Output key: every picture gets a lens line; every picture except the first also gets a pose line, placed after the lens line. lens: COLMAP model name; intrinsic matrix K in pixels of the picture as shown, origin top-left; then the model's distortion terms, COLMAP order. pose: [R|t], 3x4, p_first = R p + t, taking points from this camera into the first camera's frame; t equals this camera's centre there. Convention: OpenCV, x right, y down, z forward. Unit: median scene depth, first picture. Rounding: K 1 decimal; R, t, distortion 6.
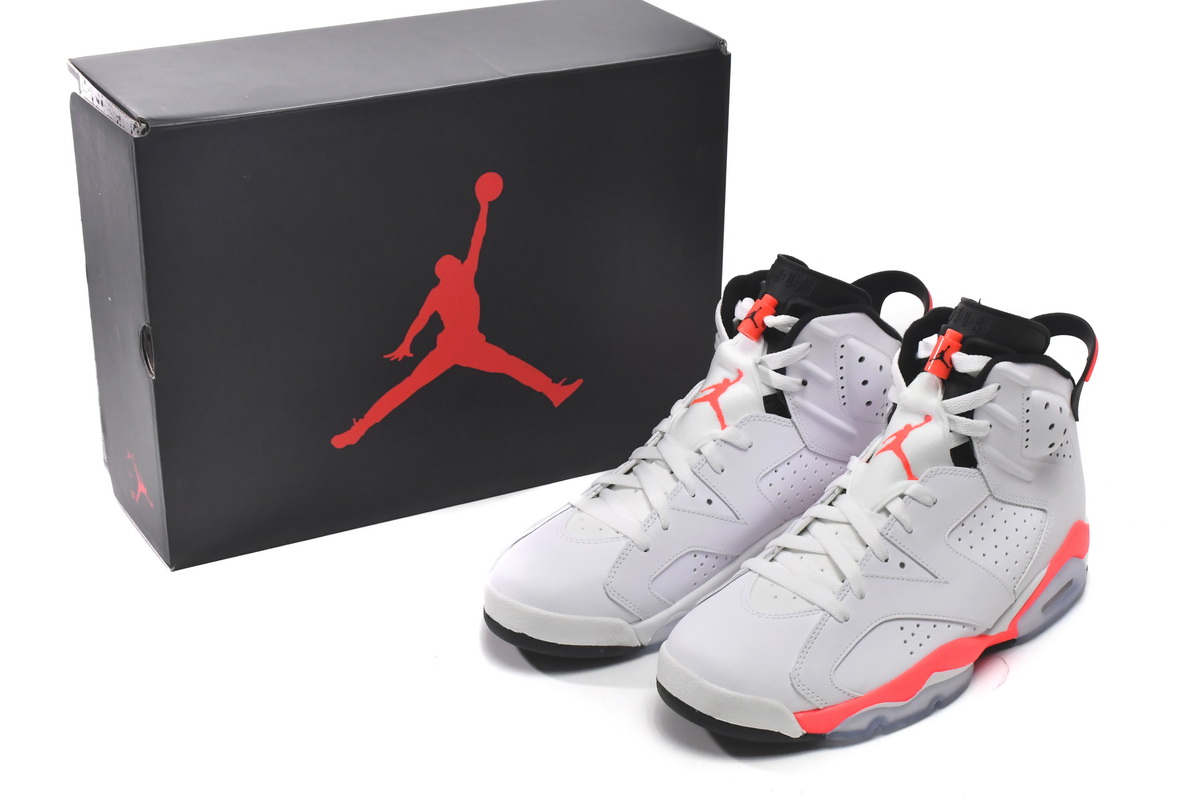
lens RADIAL K [[1922.8, 0, 602.0], [0, 1922.8, 394.1], [0, 0, 1]] dist [0.170301, 0.000000]
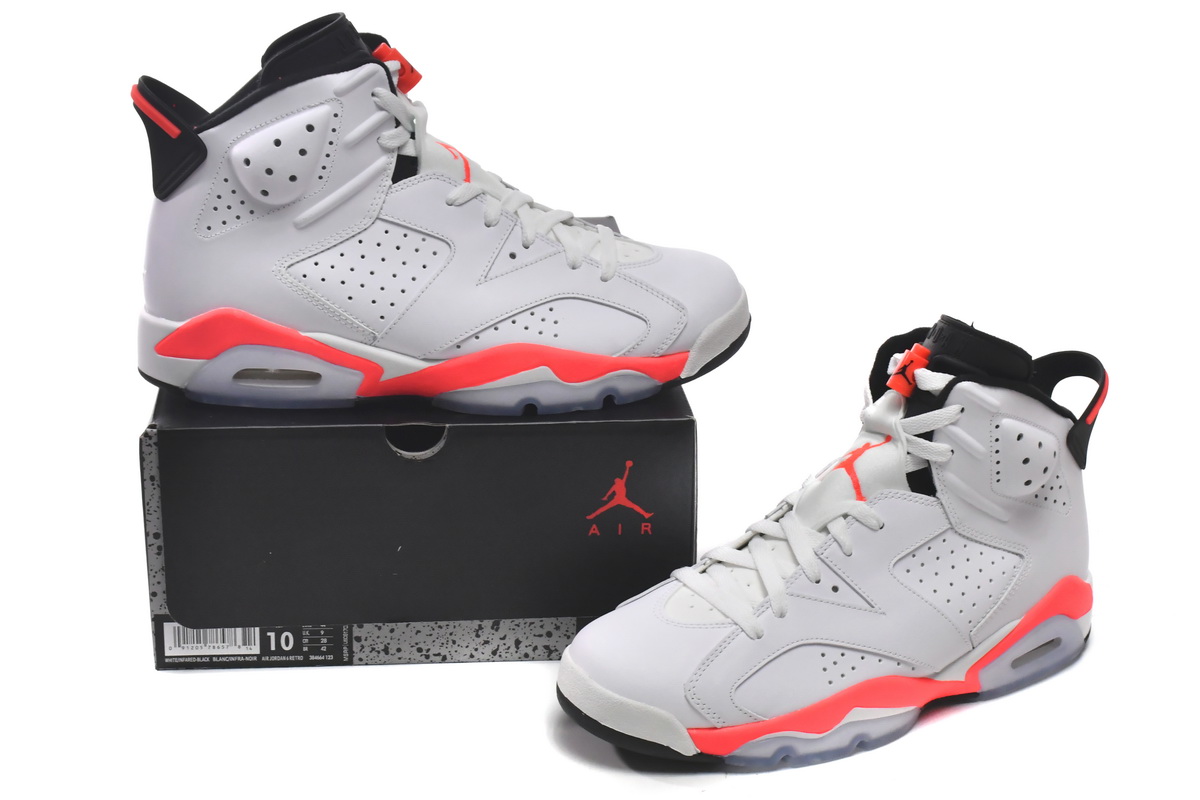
lens RADIAL K [[1922.8, 0, 600.5], [0, 1922.8, 404.2], [0, 0, 1]] dist [0.170301, 0.000000]
pose [[0.980784, 0.088323, -0.173961, 0.195591], [-0.098773, 0.993732, -0.052343, 0.059242], [0.168248, 0.068519, 0.983360, 0.063295]]
